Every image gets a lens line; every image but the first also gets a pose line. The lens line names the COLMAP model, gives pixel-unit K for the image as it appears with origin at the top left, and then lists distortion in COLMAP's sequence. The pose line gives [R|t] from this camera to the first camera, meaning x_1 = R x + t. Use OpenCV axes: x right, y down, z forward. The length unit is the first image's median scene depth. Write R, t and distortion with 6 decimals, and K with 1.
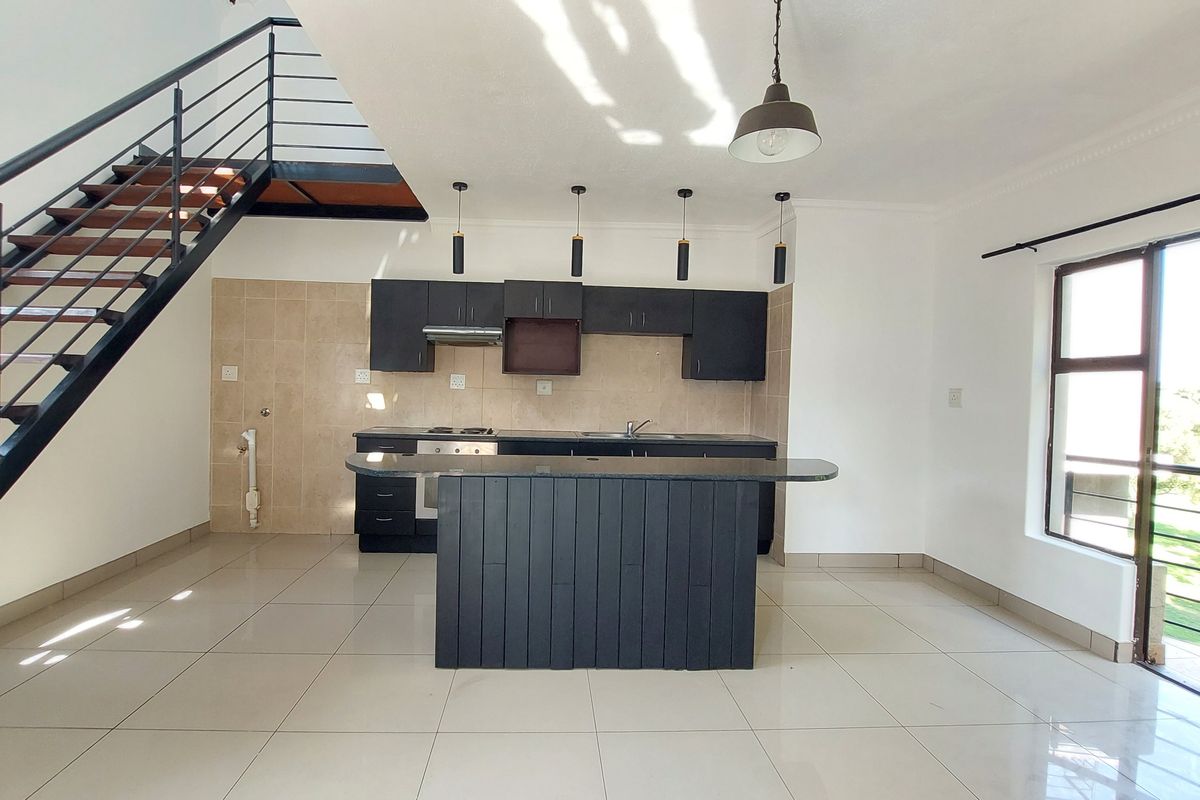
lens RADIAL K [[564.4, 0, 564.5], [0, 564.4, 389.4], [0, 0, 1]] dist [-0.024805, -0.000192]
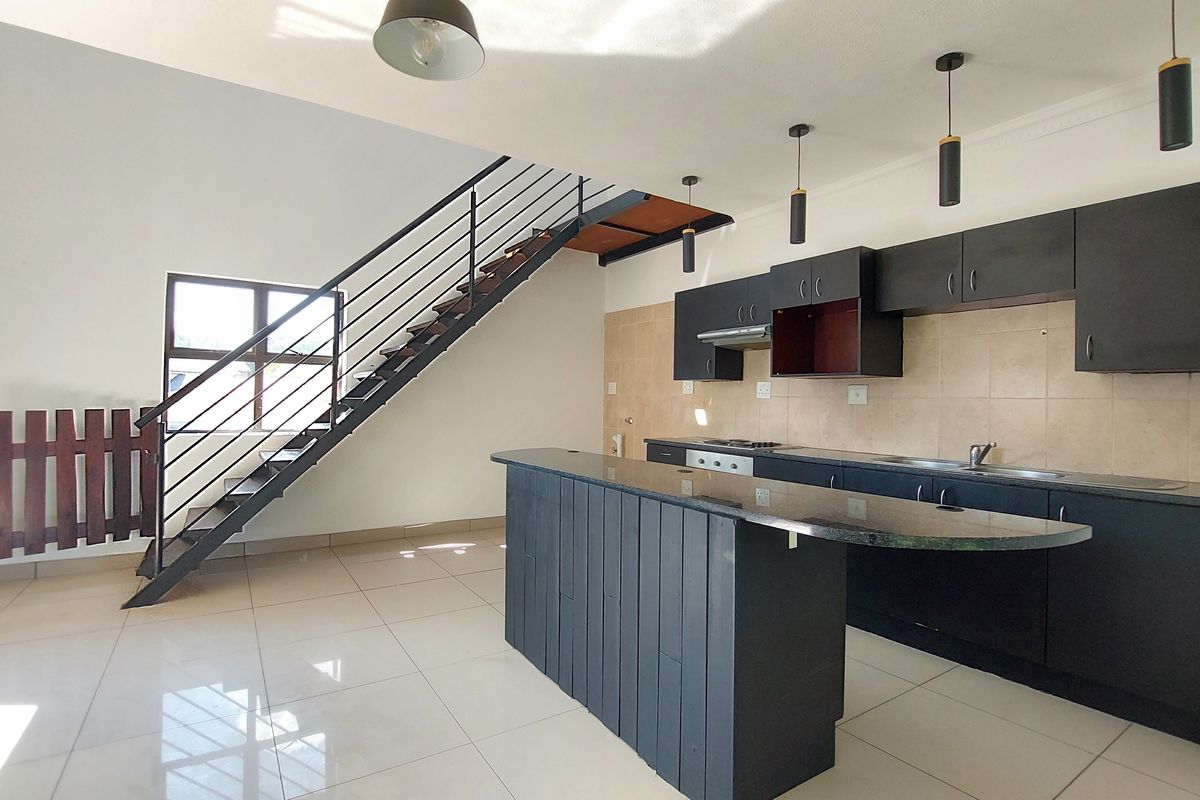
lens RADIAL K [[564.4, 0, 564.5], [0, 564.4, 389.4], [0, 0, 1]] dist [-0.024805, -0.000192]
pose [[0.490308, -0.029031, -0.871066, 0.517827], [-0.013844, 0.999060, -0.041089, 0.031467], [0.871439, 0.032205, 0.489445, 0.356856]]
